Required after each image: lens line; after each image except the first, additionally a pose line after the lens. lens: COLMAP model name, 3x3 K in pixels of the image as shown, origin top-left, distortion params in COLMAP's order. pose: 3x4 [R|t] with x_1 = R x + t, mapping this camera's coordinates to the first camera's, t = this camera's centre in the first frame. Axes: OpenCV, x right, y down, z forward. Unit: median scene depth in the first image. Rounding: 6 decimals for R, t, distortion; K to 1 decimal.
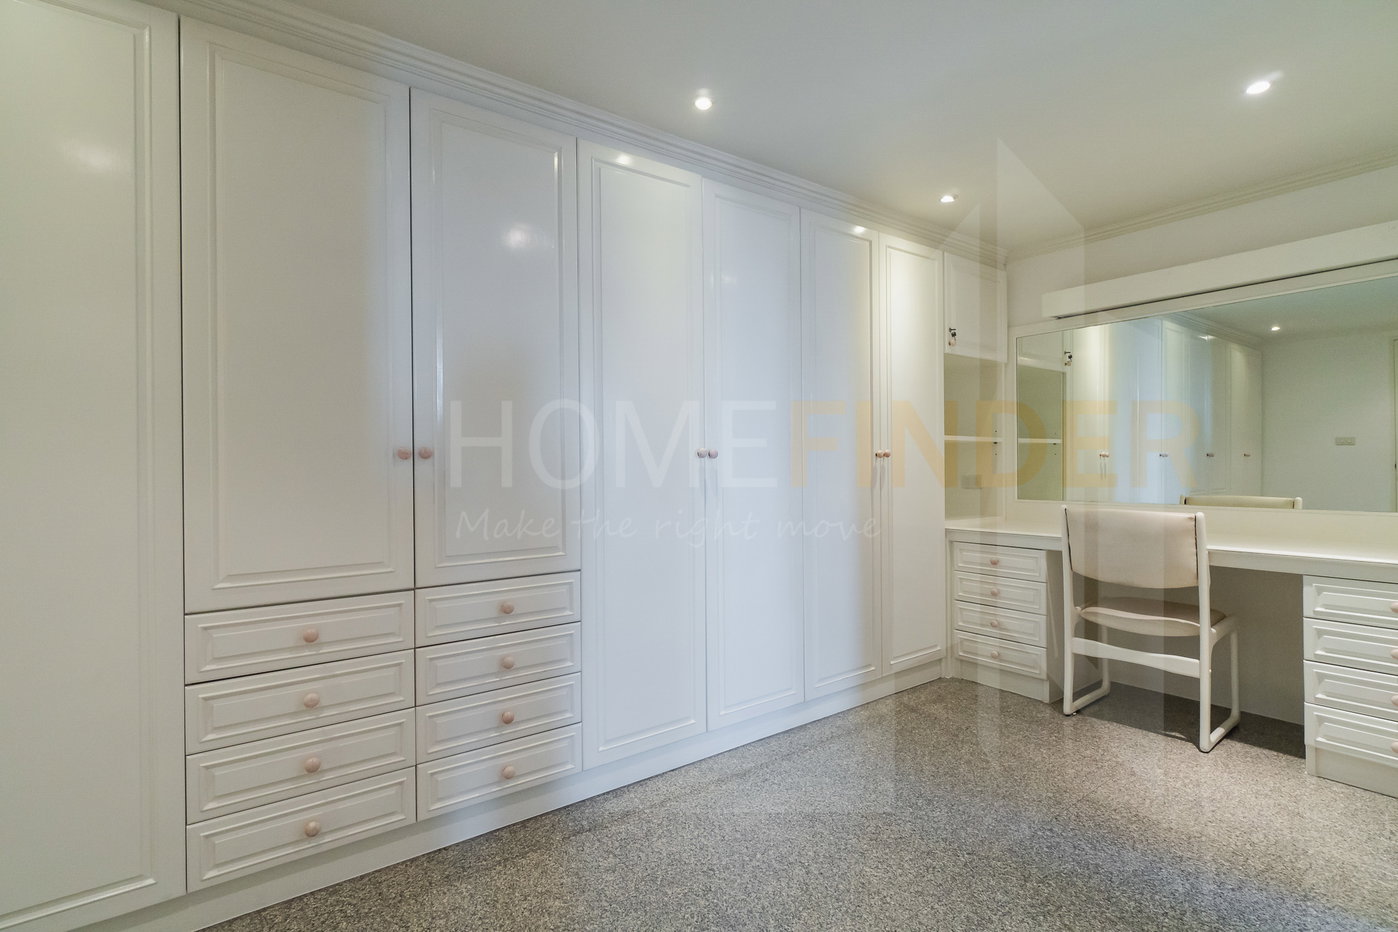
lens RADIAL K [[667.5, 0, 680.4], [0, 667.5, 465.7], [0, 0, 1]] dist [0.001369, 0.000452]
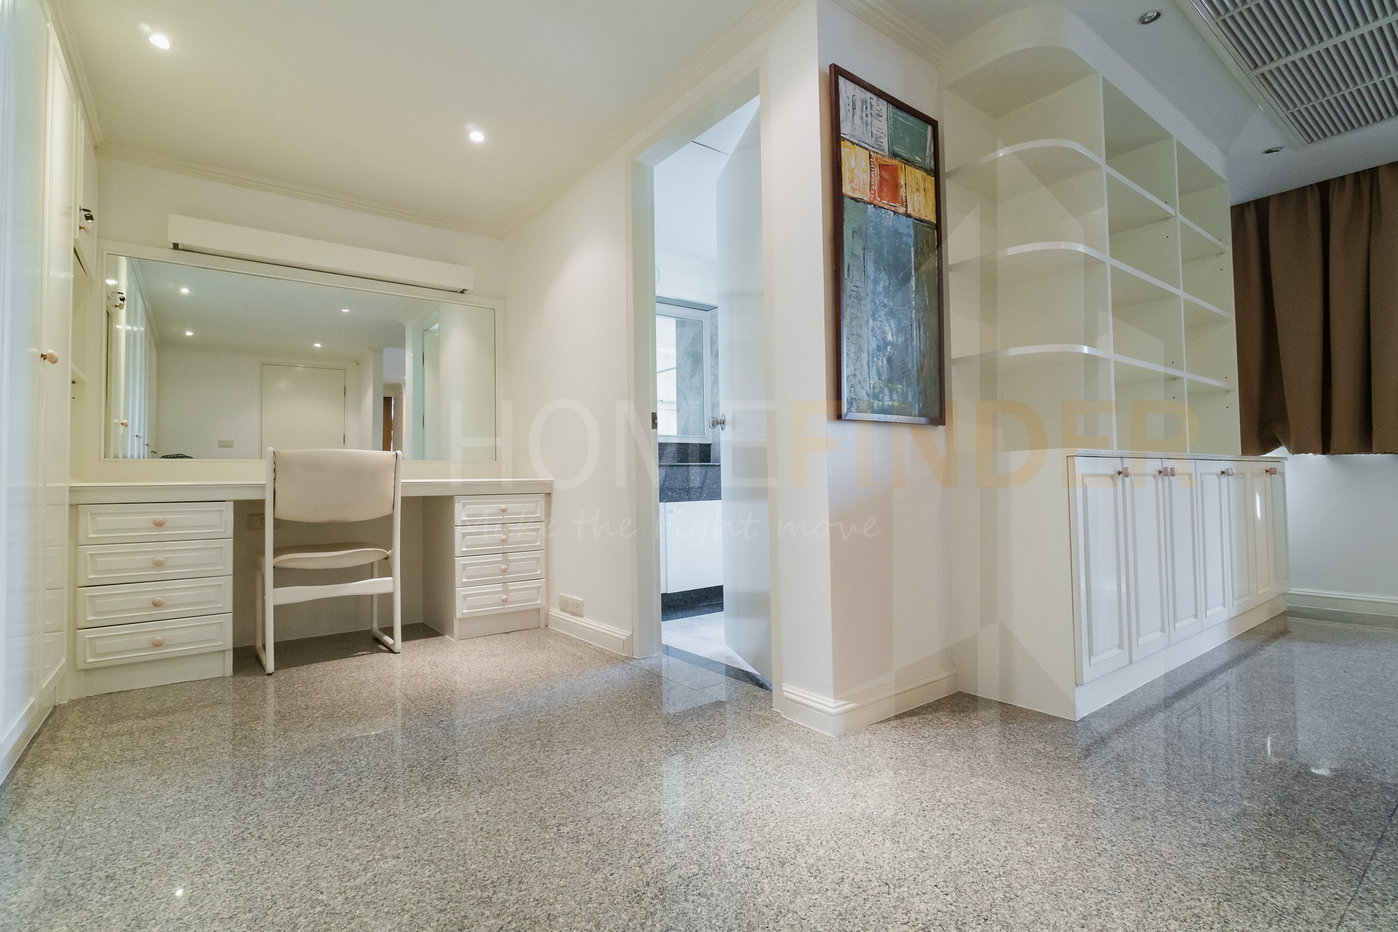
lens RADIAL K [[667.5, 0, 680.4], [0, 667.5, 465.7], [0, 0, 1]] dist [0.001369, 0.000452]
pose [[-0.001265, 0.042707, 0.999087, -0.407922], [0.016949, 0.998945, -0.042679, 0.153587], [-0.999856, 0.016880, -0.001987, 0.489427]]
